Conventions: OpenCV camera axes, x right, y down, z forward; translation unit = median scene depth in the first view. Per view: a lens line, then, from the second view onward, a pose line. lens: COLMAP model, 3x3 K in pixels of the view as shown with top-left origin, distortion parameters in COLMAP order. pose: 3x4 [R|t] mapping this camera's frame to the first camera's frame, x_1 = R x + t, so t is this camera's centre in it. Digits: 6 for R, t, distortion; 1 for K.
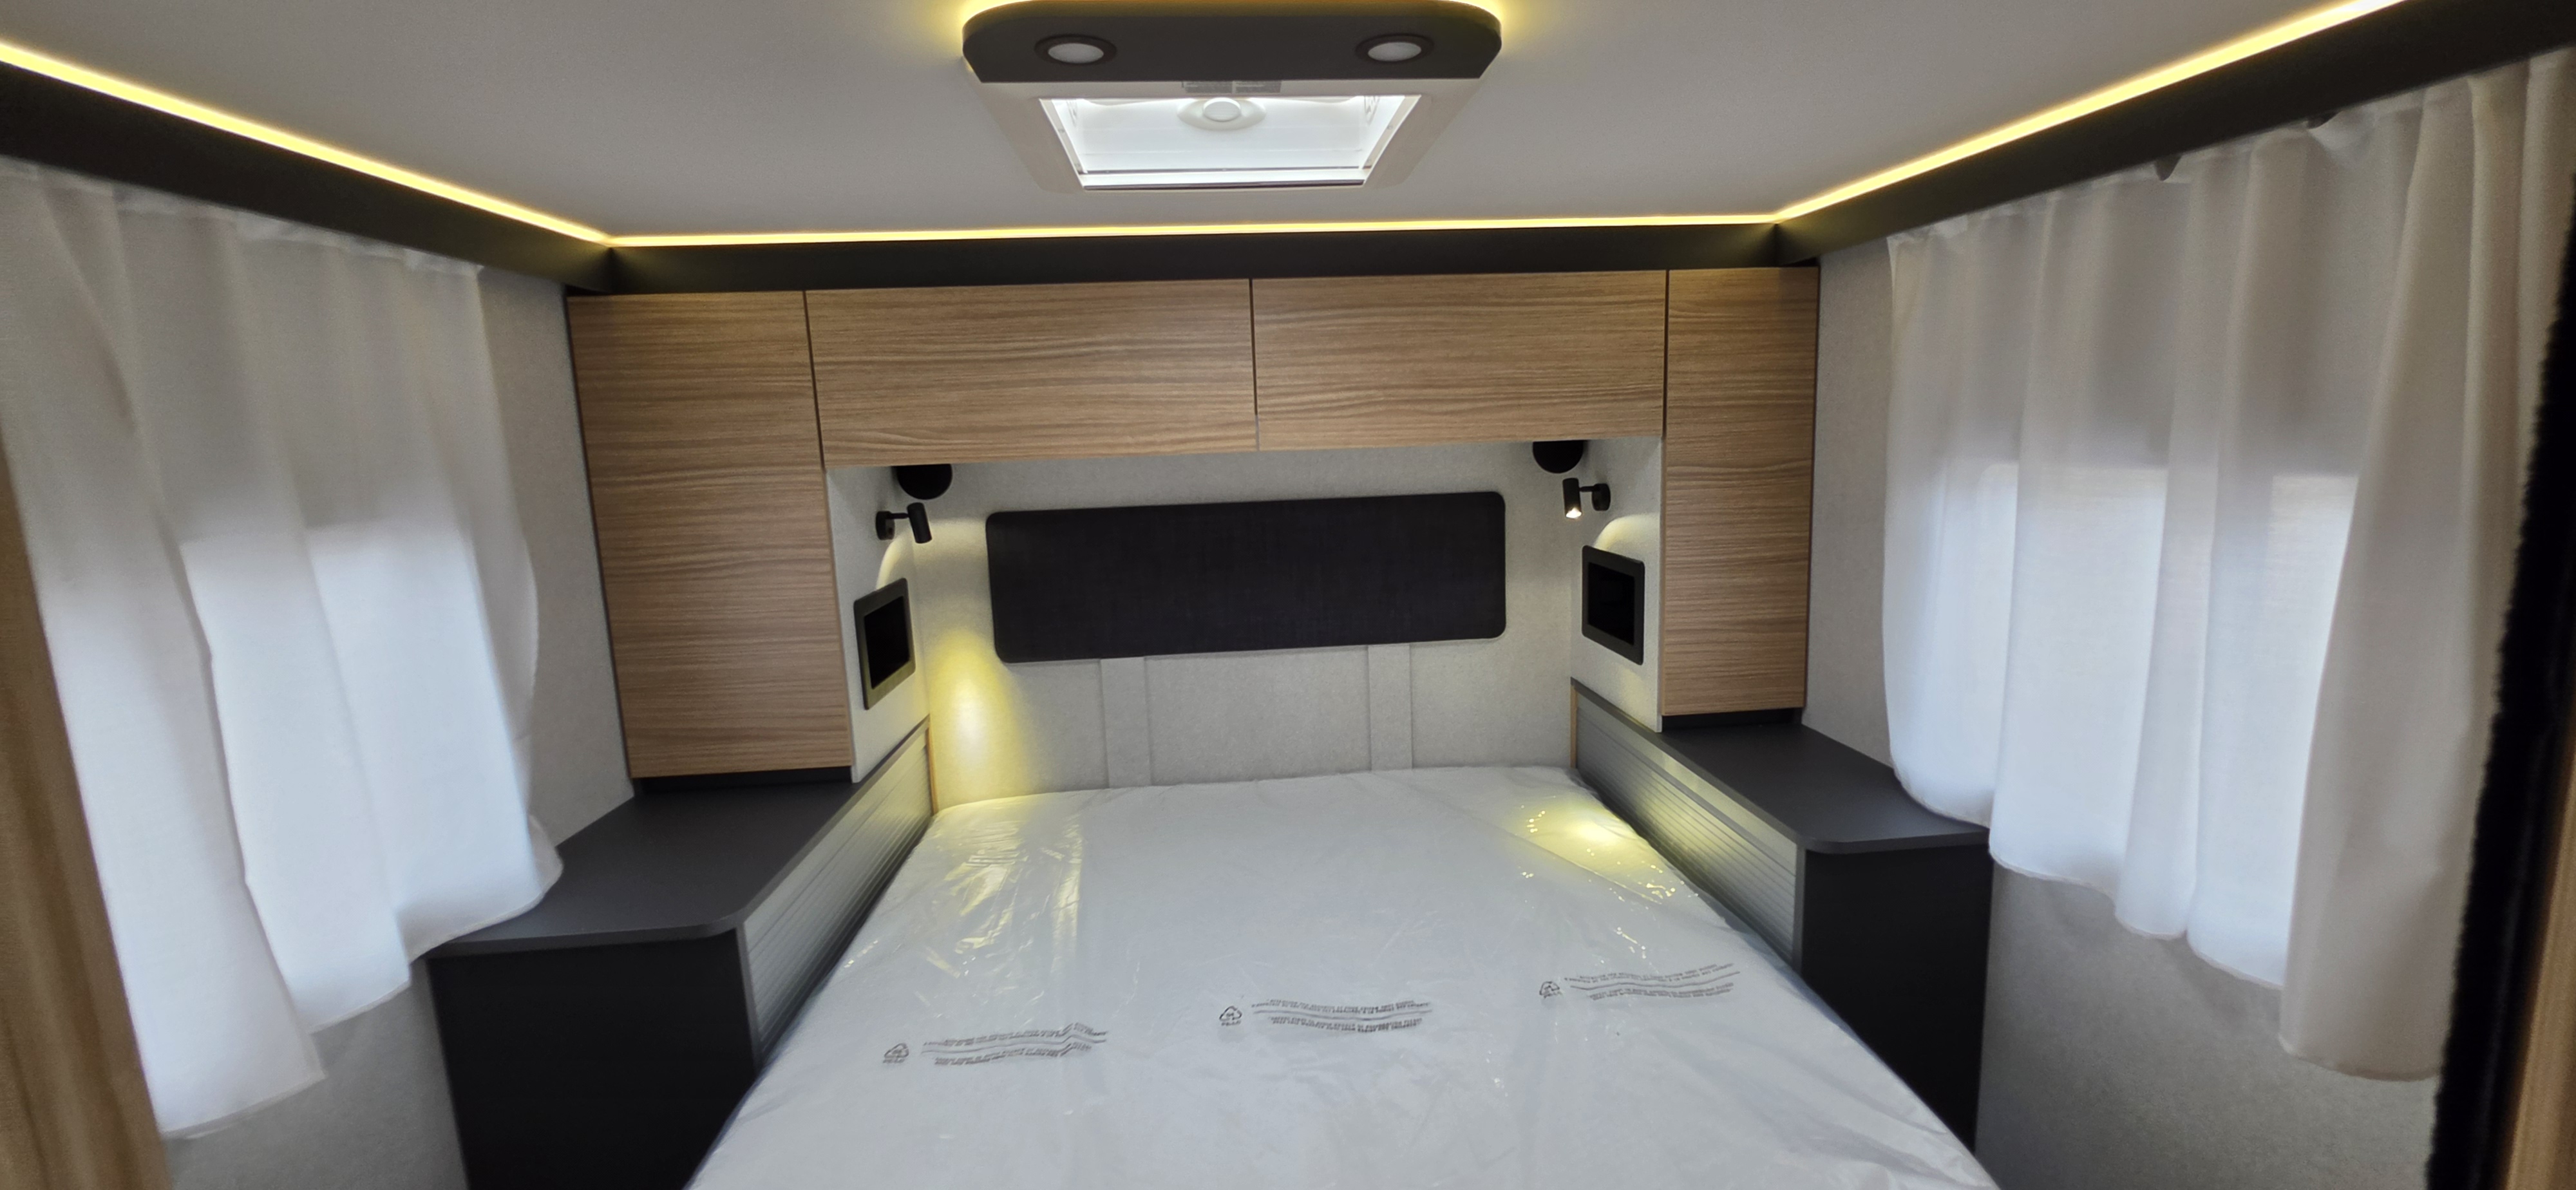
lens RADIAL K [[1034.4, 0, 1290.3], [0, 1034.4, 591.7], [0, 0, 1]] dist [-0.003565, 0.001409]
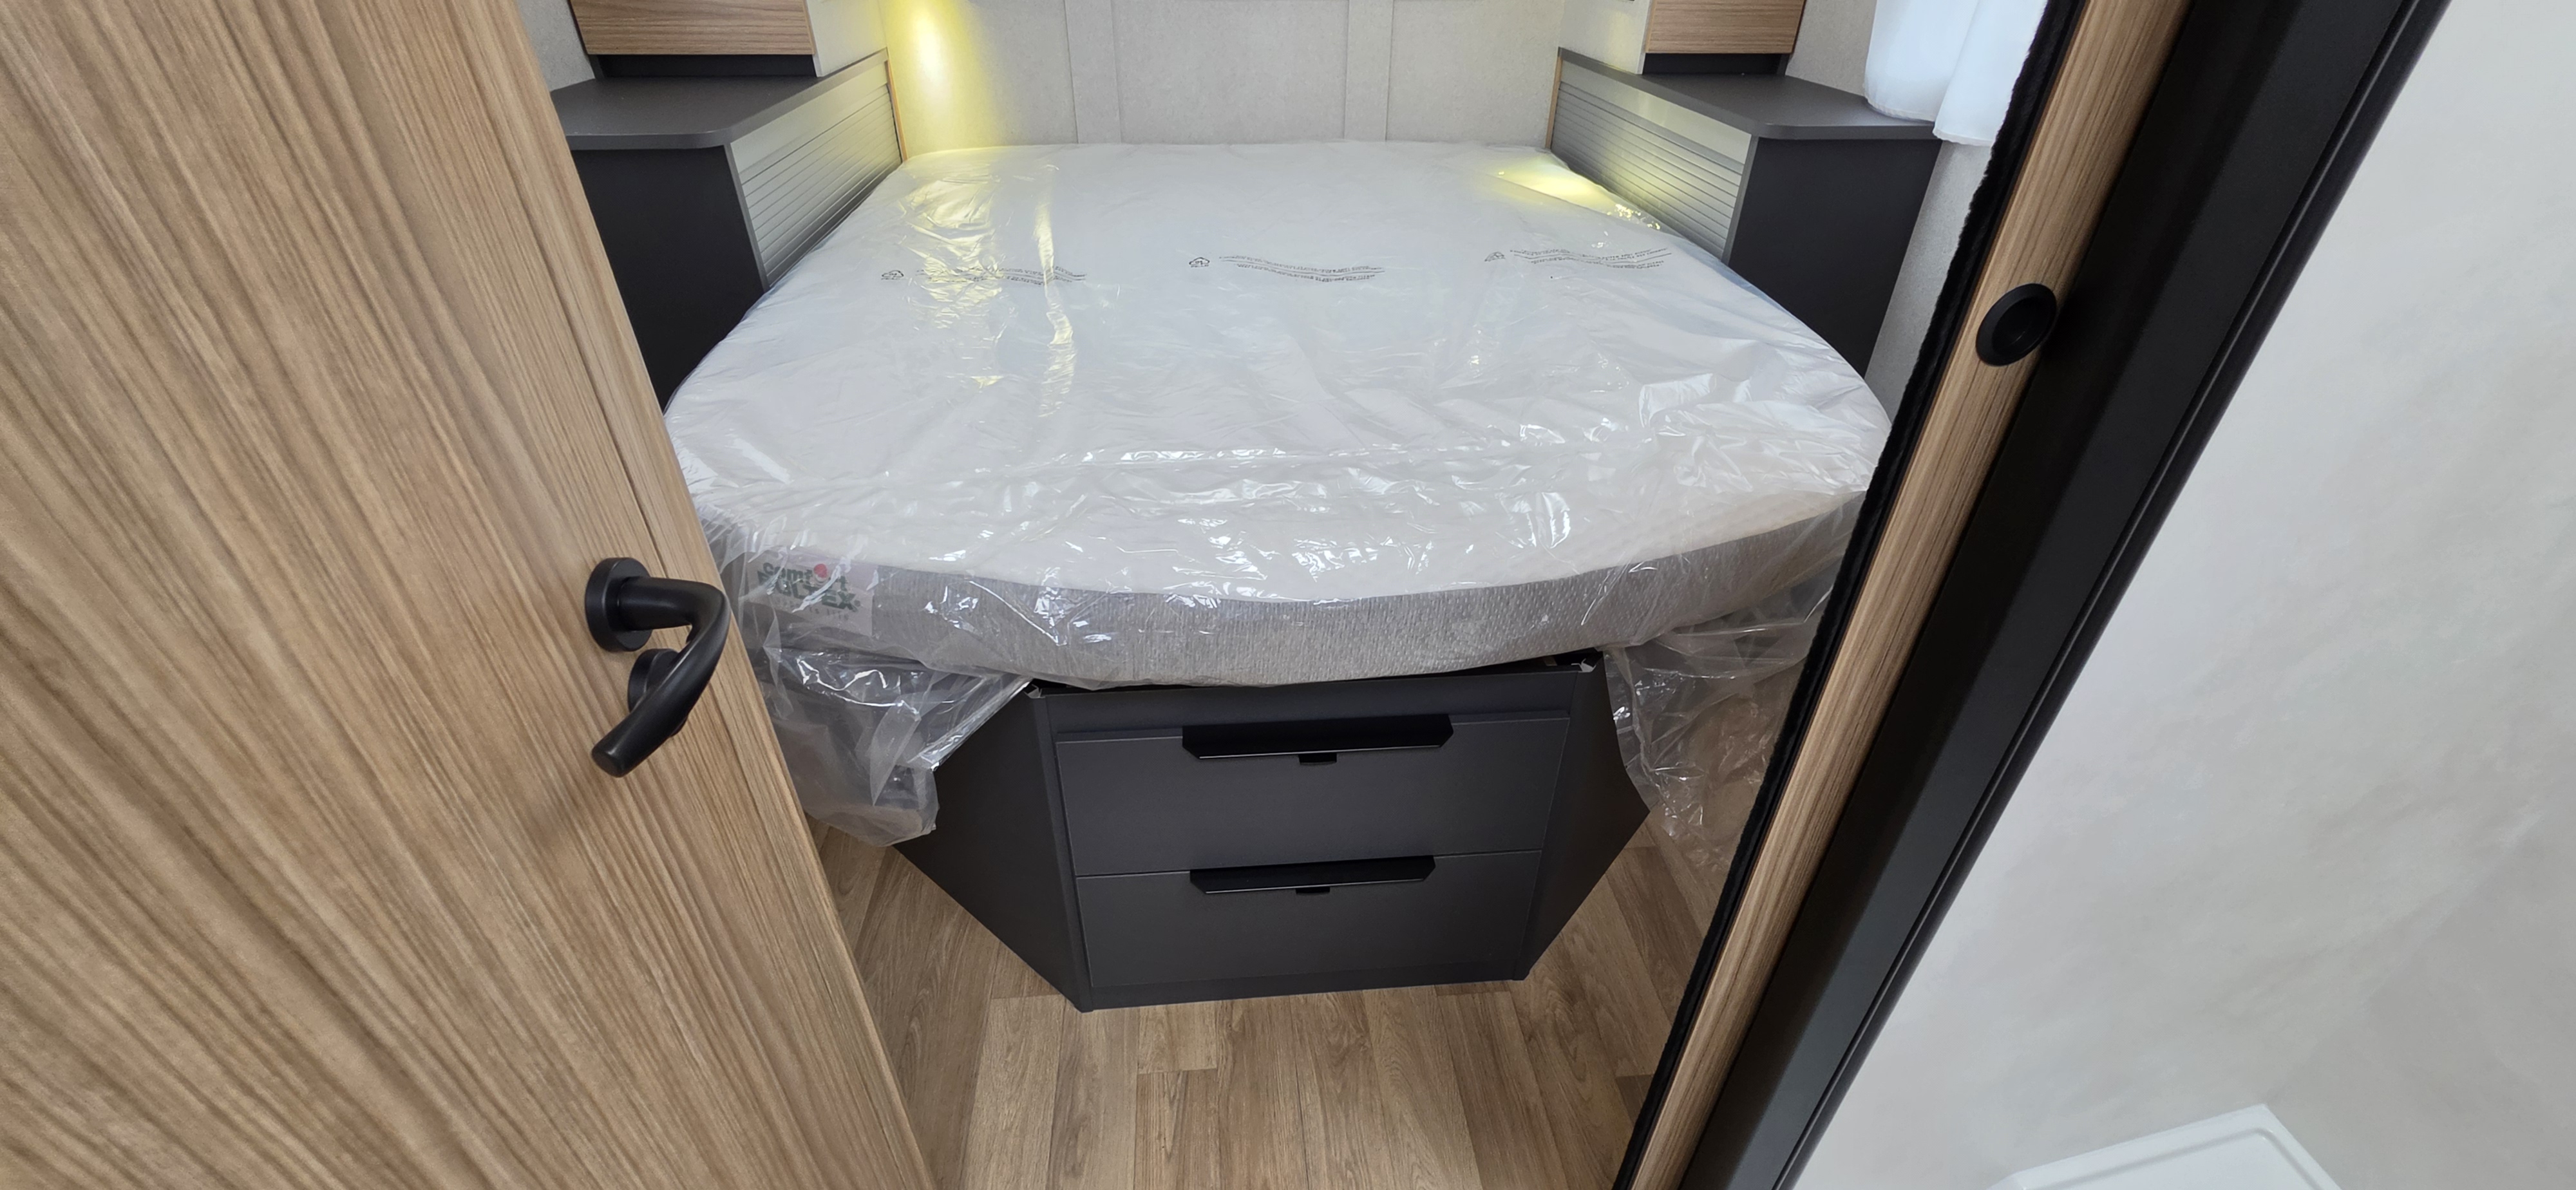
lens RADIAL K [[1034.4, 0, 1275.6], [0, 1034.4, 591.5], [0, 0, 1]] dist [-0.003565, 0.001409]
pose [[0.999106, 0.035440, 0.023028, 0.007382], [-0.041774, 0.910830, 0.410662, 0.214069], [-0.006421, -0.411257, 0.911497, -0.102329]]
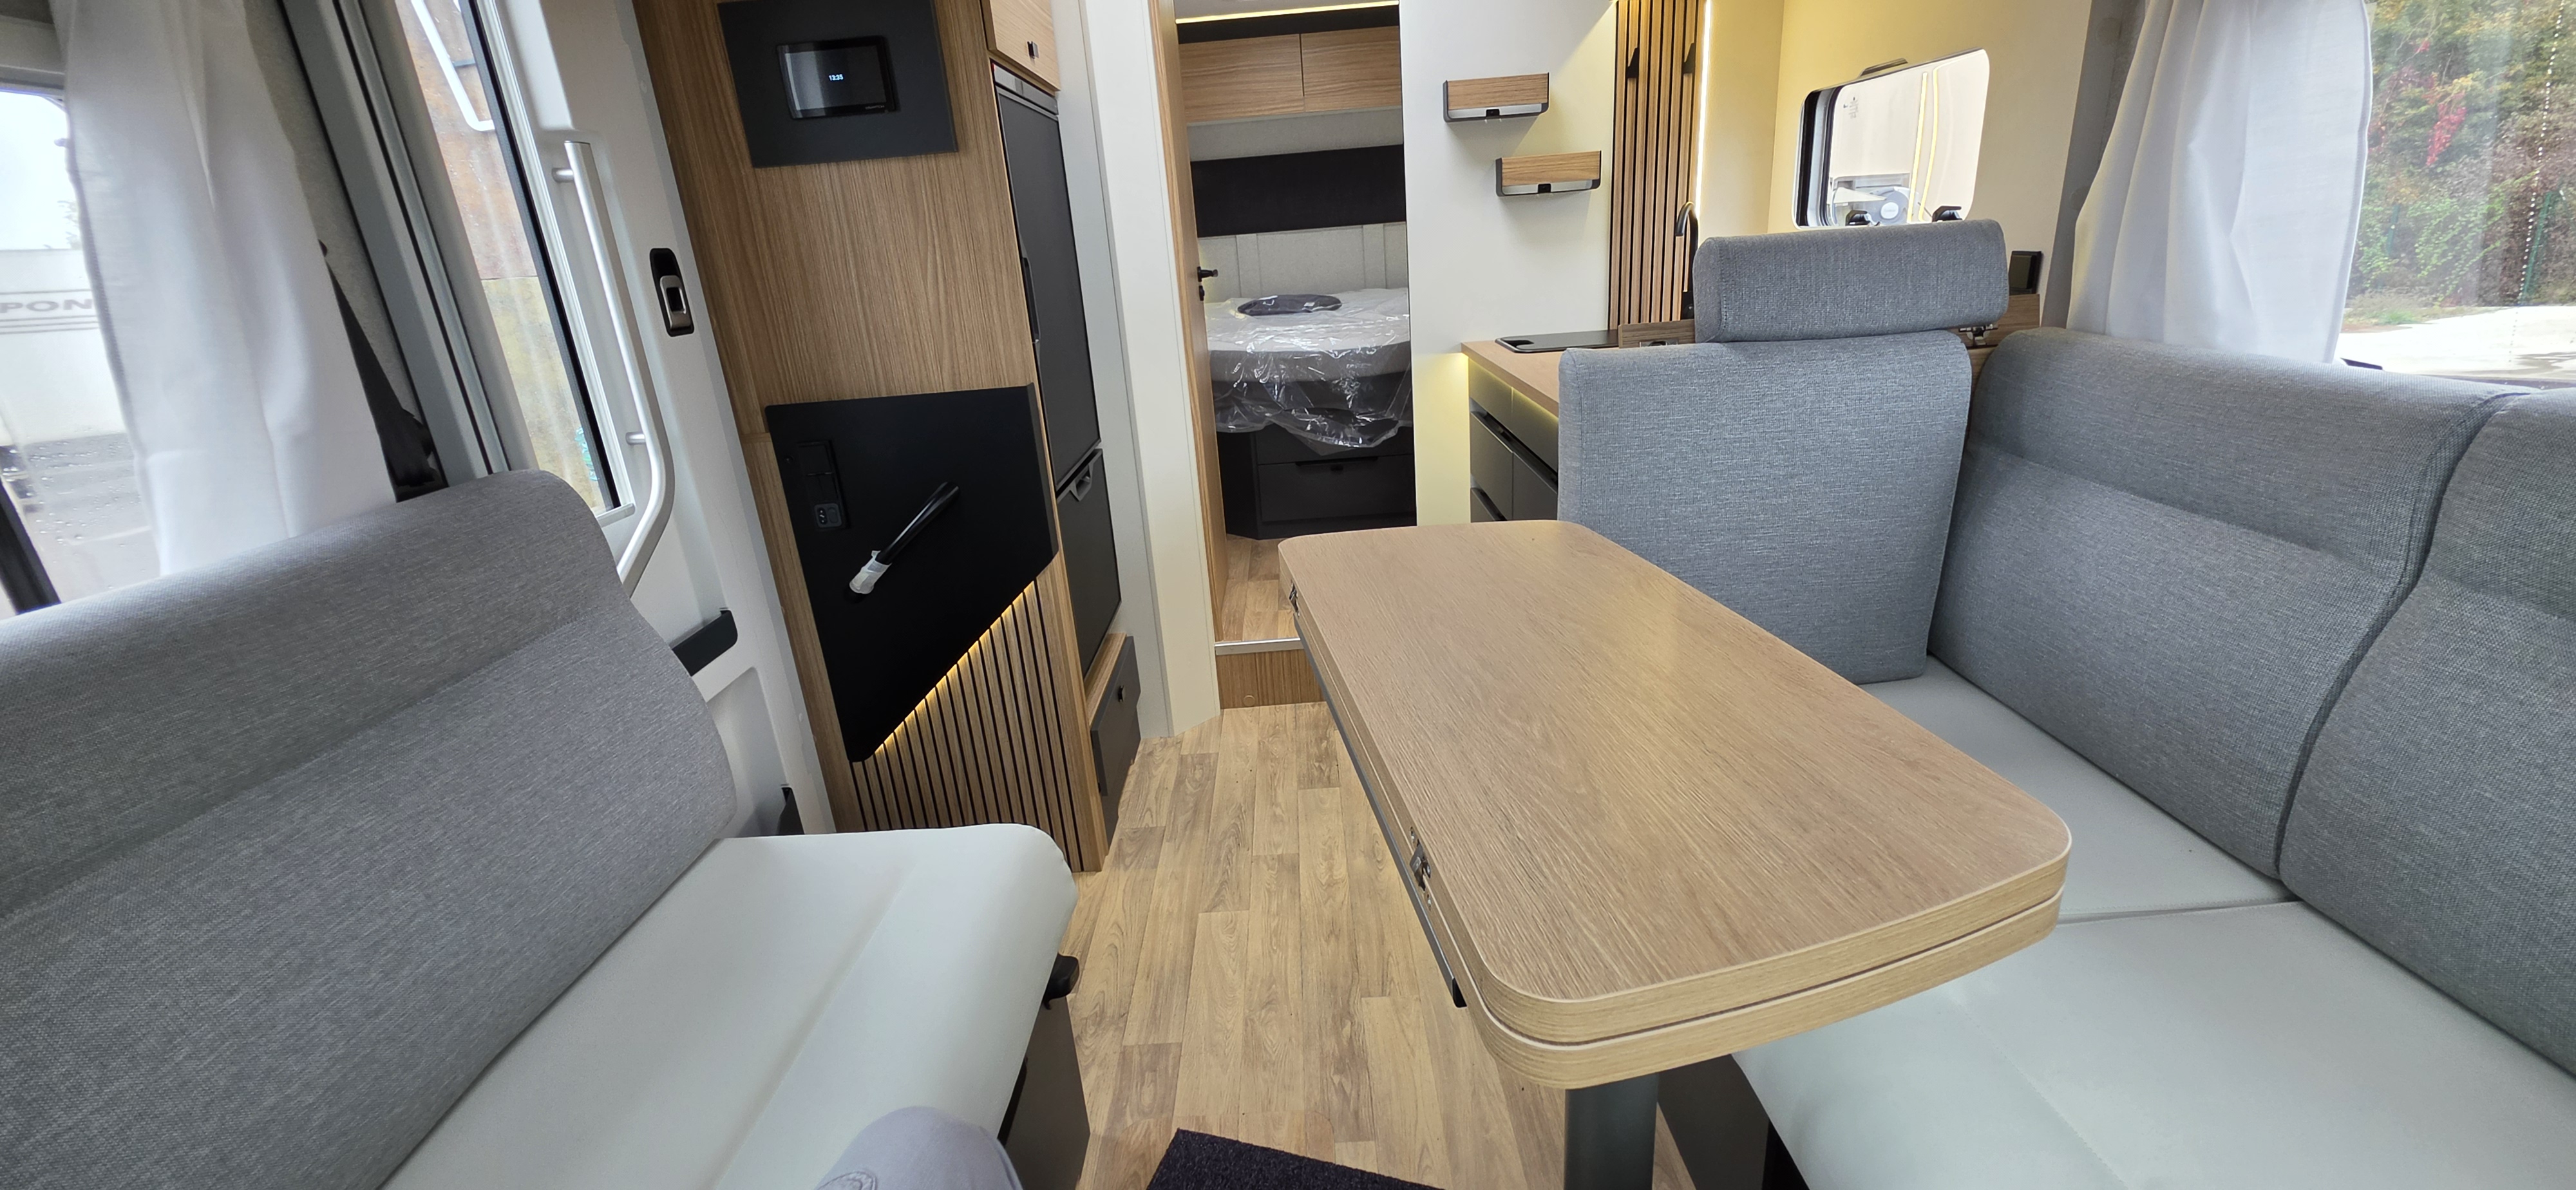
lens RADIAL K [[1034.4, 0, 1276.3], [0, 1034.4, 578.1], [0, 0, 1]] dist [-0.003565, 0.001409]
pose [[0.995504, -0.009177, -0.094272, 0.119387], [0.024539, 0.986301, 0.163121, 0.537273], [0.091484, -0.164701, 0.982092, -1.535398]]
